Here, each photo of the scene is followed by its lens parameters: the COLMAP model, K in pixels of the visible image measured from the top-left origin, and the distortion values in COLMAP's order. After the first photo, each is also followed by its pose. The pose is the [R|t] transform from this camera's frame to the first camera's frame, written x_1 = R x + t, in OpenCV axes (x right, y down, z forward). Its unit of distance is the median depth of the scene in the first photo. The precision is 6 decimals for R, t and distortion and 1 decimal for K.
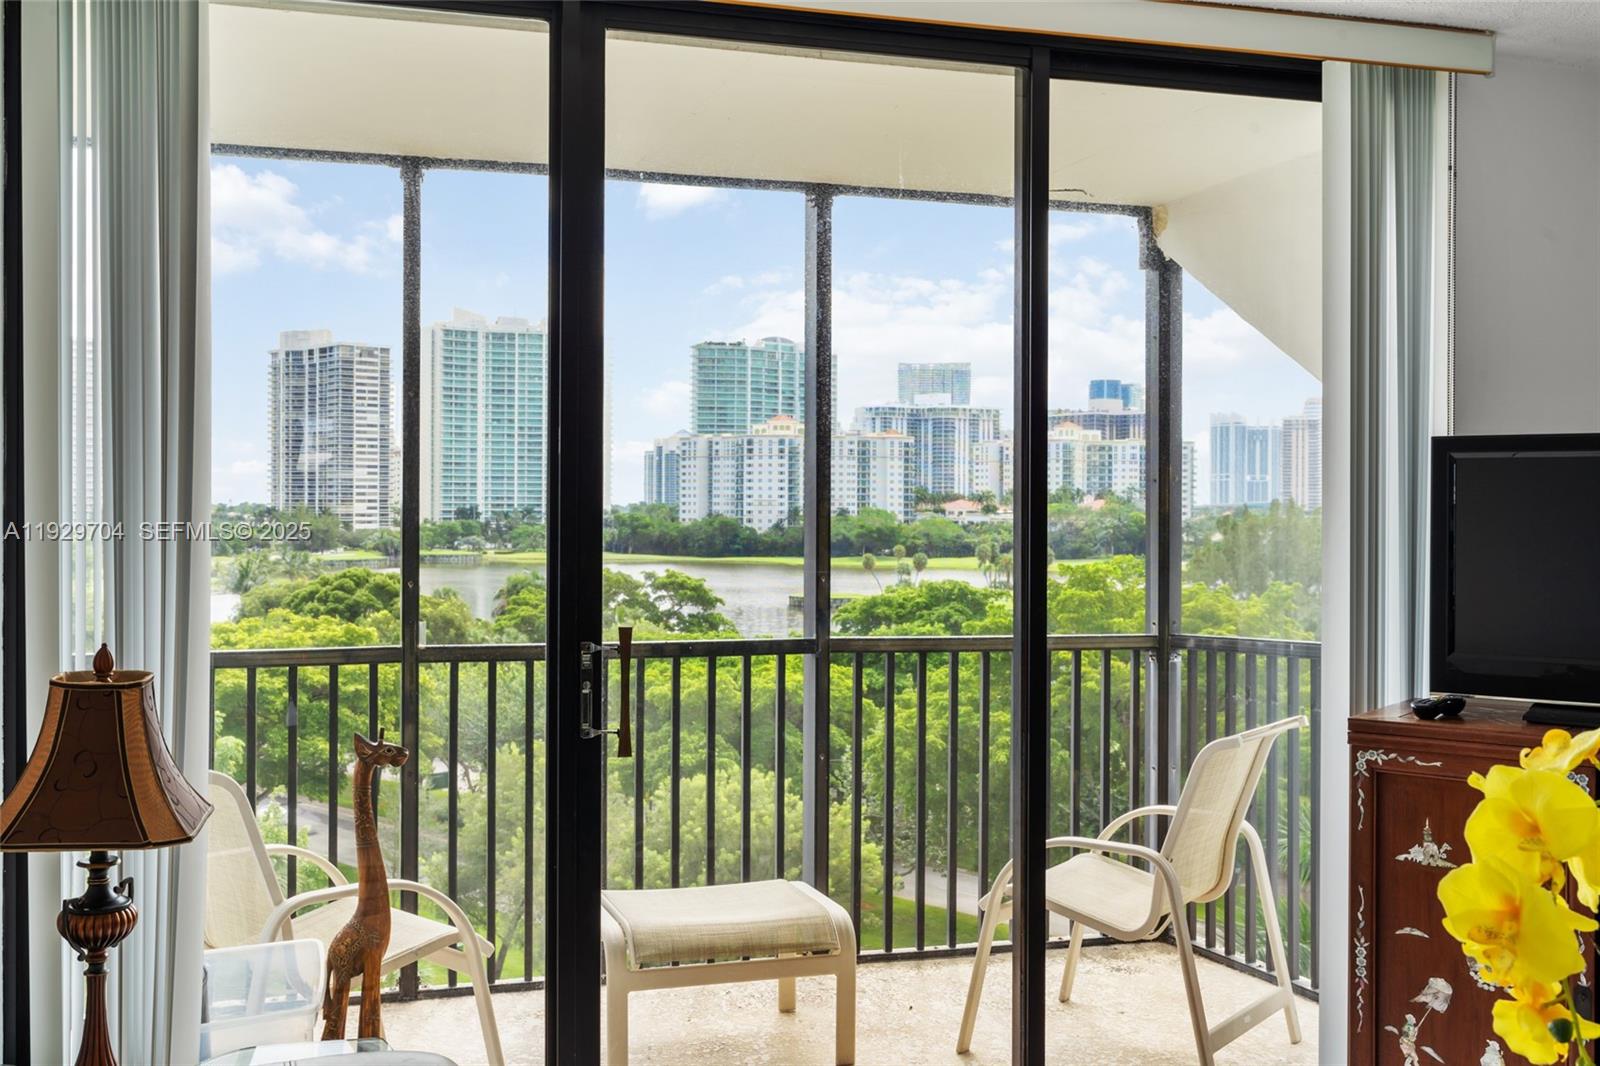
lens RADIAL K [[1615.6, 0, 775.3], [0, 1615.6, 504.9], [0, 0, 1]] dist [0.006085, -0.007270]
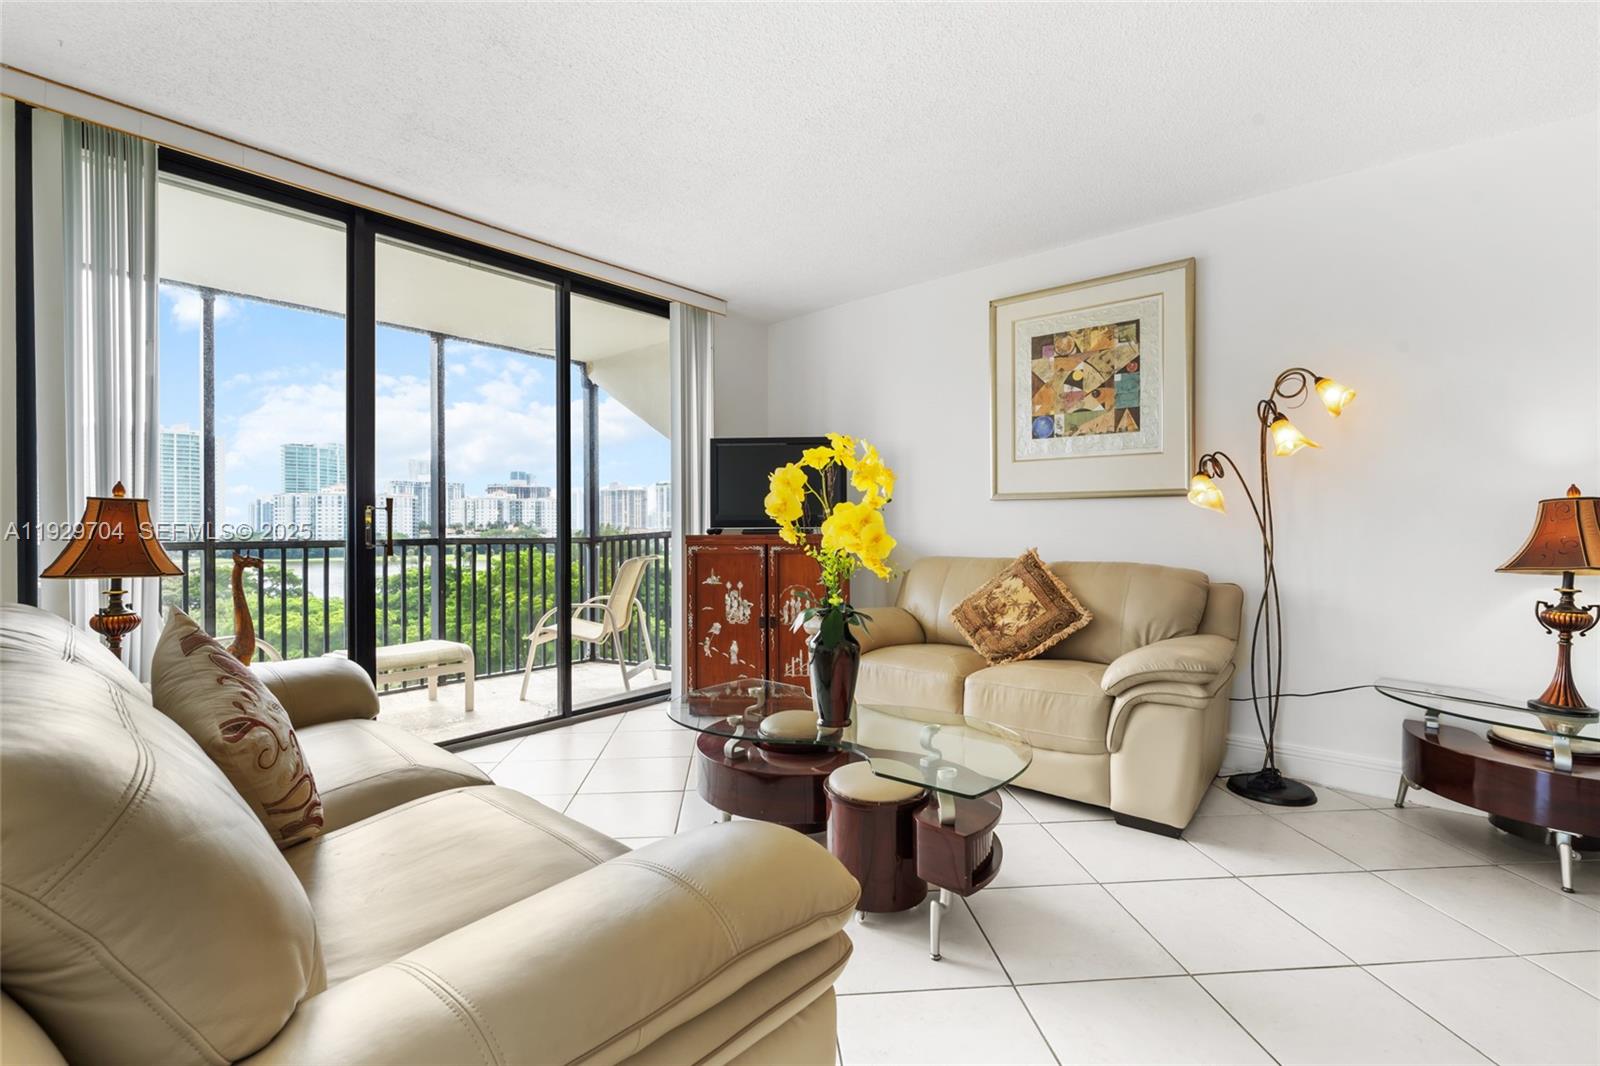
lens RADIAL K [[719.8, 0, 793.7], [0, 719.8, 530.1], [0, 0, 1]] dist [-0.001592, -0.000451]
pose [[0.841956, -0.006446, 0.539508, -0.103260], [0.007328, 0.999973, 0.000512, 0.079735], [-0.539496, 0.003522, 0.841981, -0.096840]]
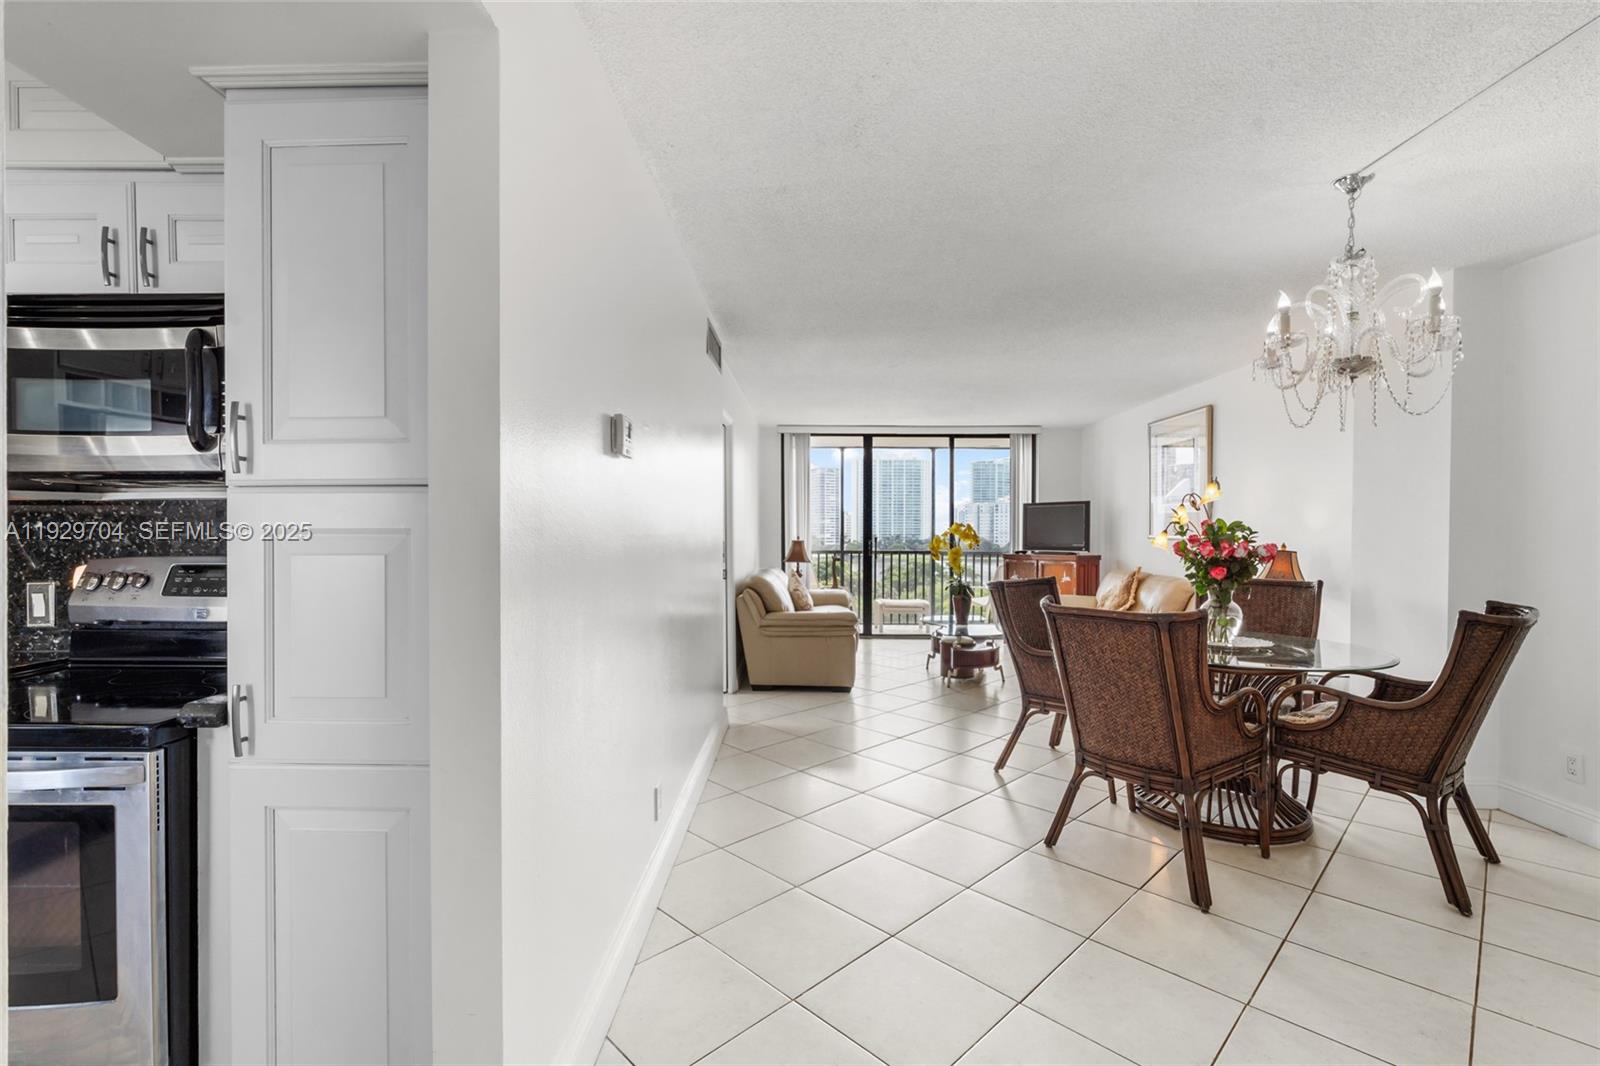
lens RADIAL K [[709.4, 0, 800.0], [0, 709.4, 533.0], [0, 0, 1]] dist [-0.003140, -0.000543]
pose [[0.957210, -0.003970, -0.289368, 0.262141], [0.003159, 0.999990, -0.003267, 0.044818], [0.289378, 0.002213, 0.957212, -1.056547]]
